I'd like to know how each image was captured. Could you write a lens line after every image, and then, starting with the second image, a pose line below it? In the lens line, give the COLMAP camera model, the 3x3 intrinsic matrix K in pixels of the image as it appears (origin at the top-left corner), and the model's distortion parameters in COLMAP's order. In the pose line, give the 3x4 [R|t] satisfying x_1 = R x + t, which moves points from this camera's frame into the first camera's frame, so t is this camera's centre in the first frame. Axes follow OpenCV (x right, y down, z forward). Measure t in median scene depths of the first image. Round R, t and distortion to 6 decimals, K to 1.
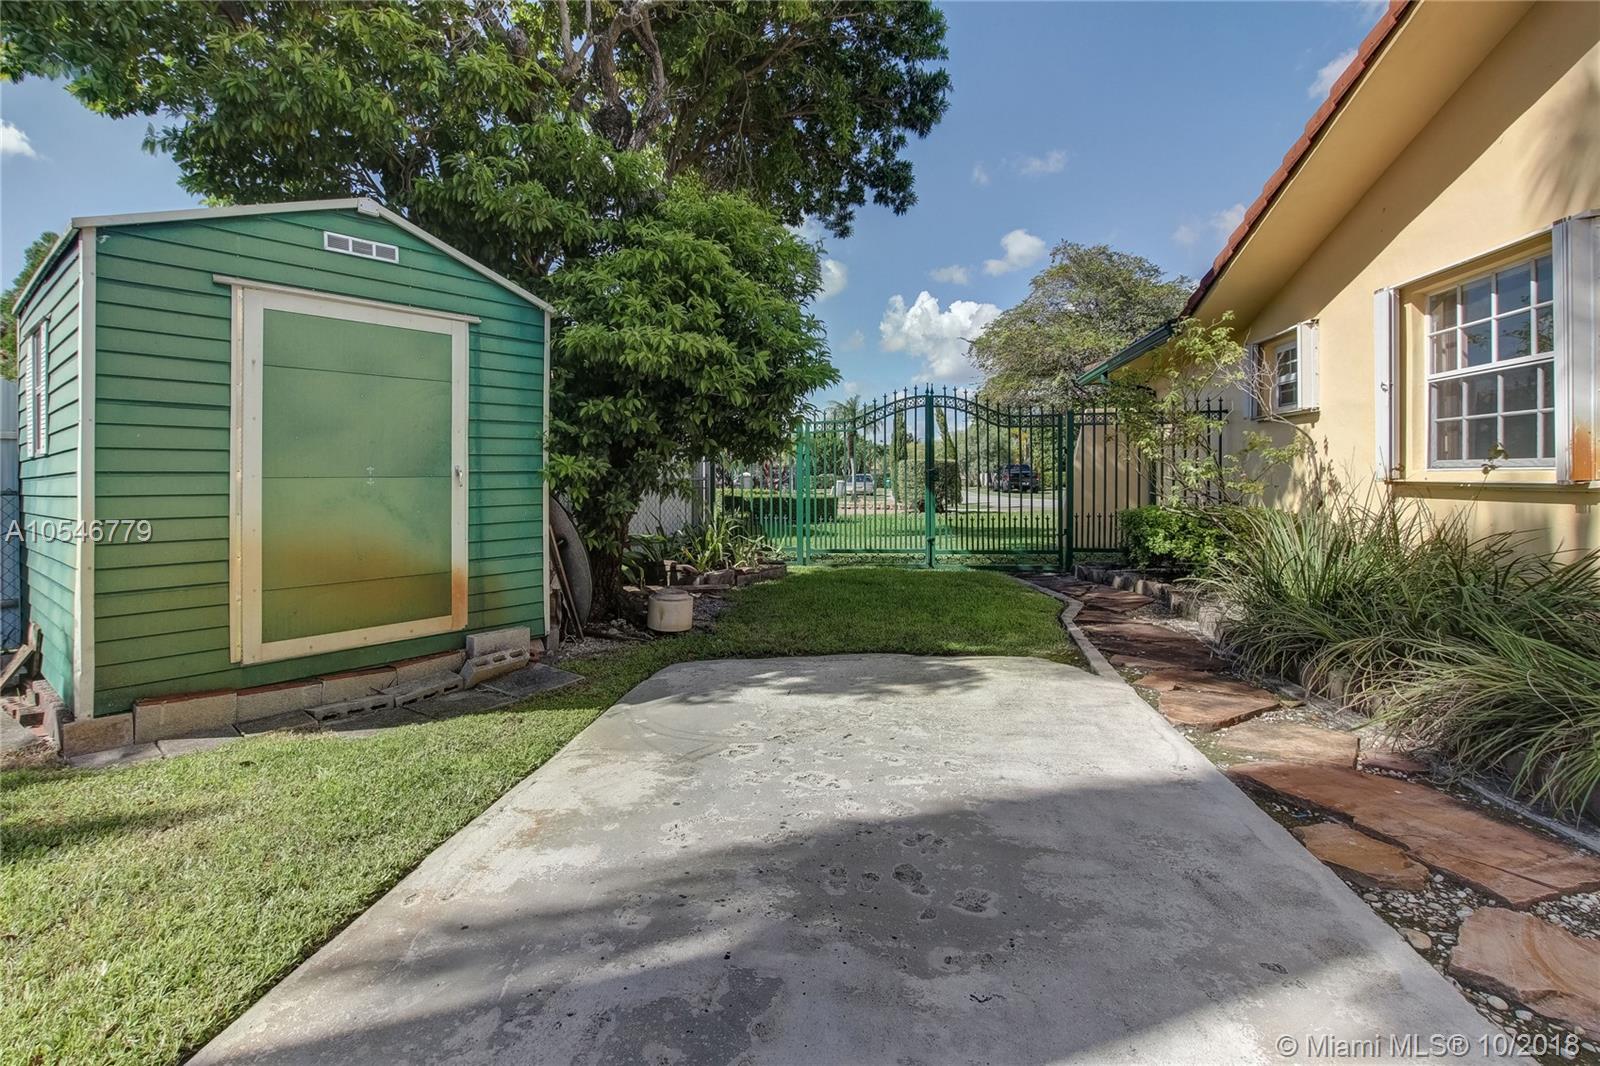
lens RADIAL K [[764.4, 0, 805.4], [0, 764.4, 558.8], [0, 0, 1]] dist [-0.000228, -0.000174]
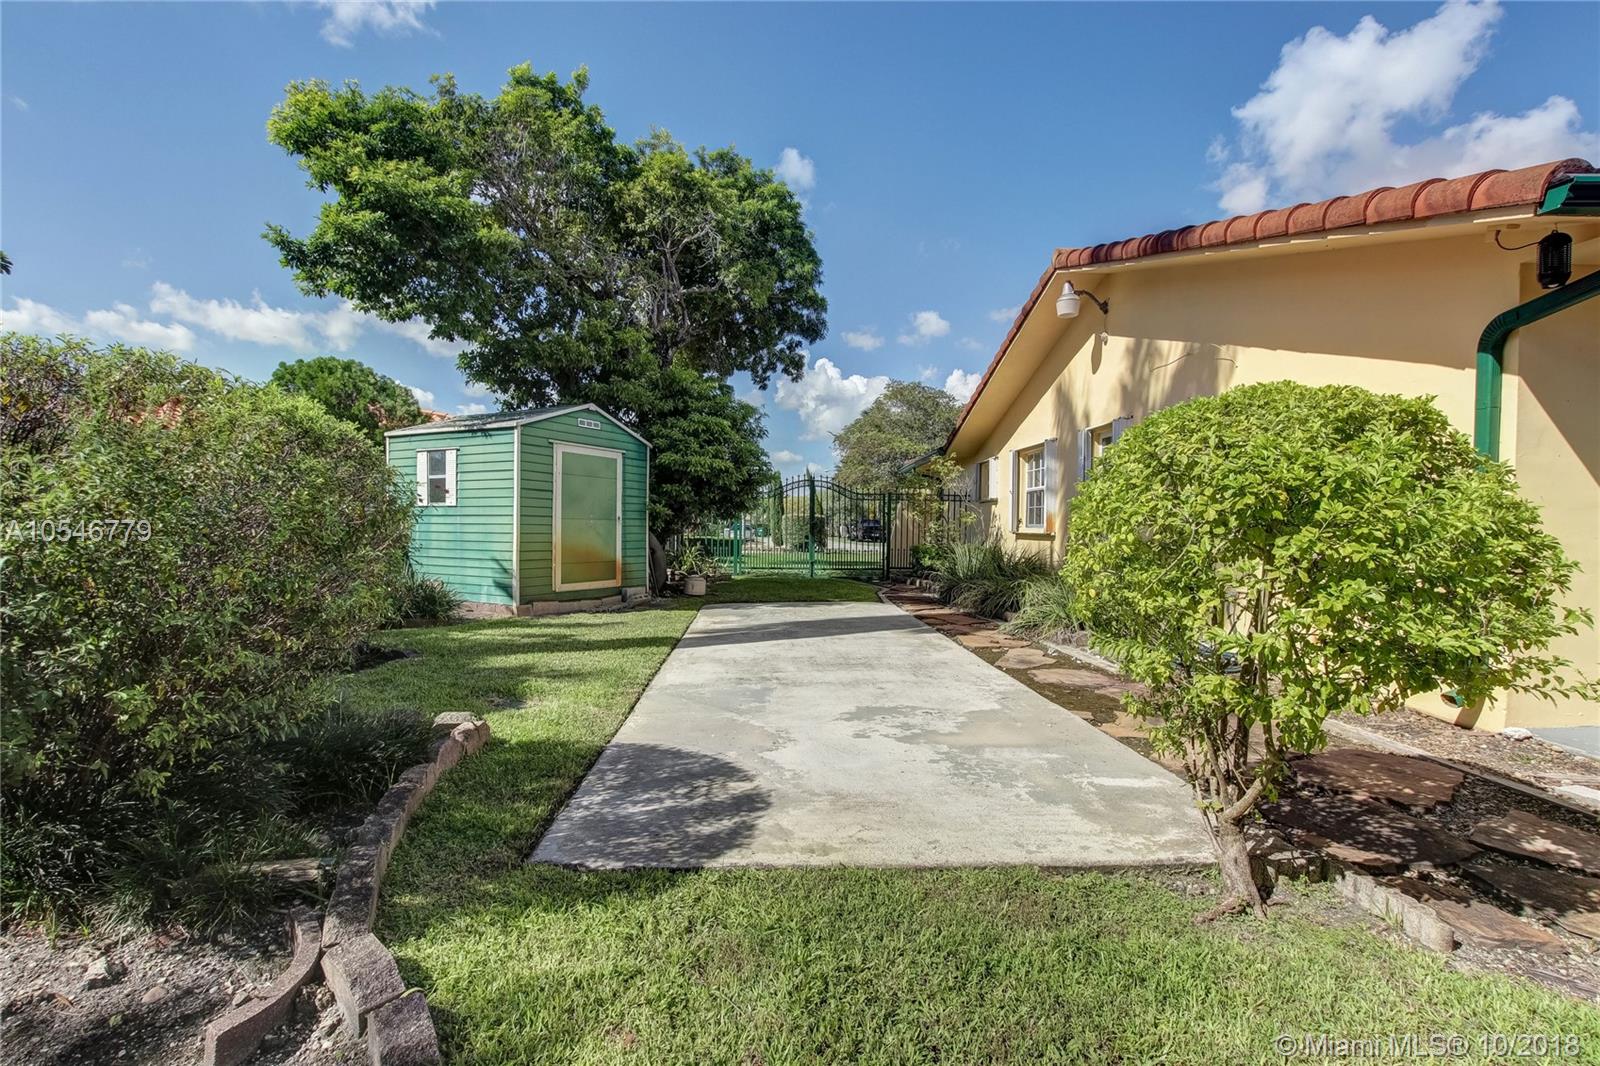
lens RADIAL K [[743.6, 0, 800.0], [0, 743.6, 533.0], [0, 0, 1]] dist [-0.000771, -0.000074]
pose [[0.985522, 0.024439, 0.167775, -0.239383], [-0.007761, 0.995022, -0.099350, 0.122385], [-0.169368, 0.096610, 0.980806, -1.048958]]
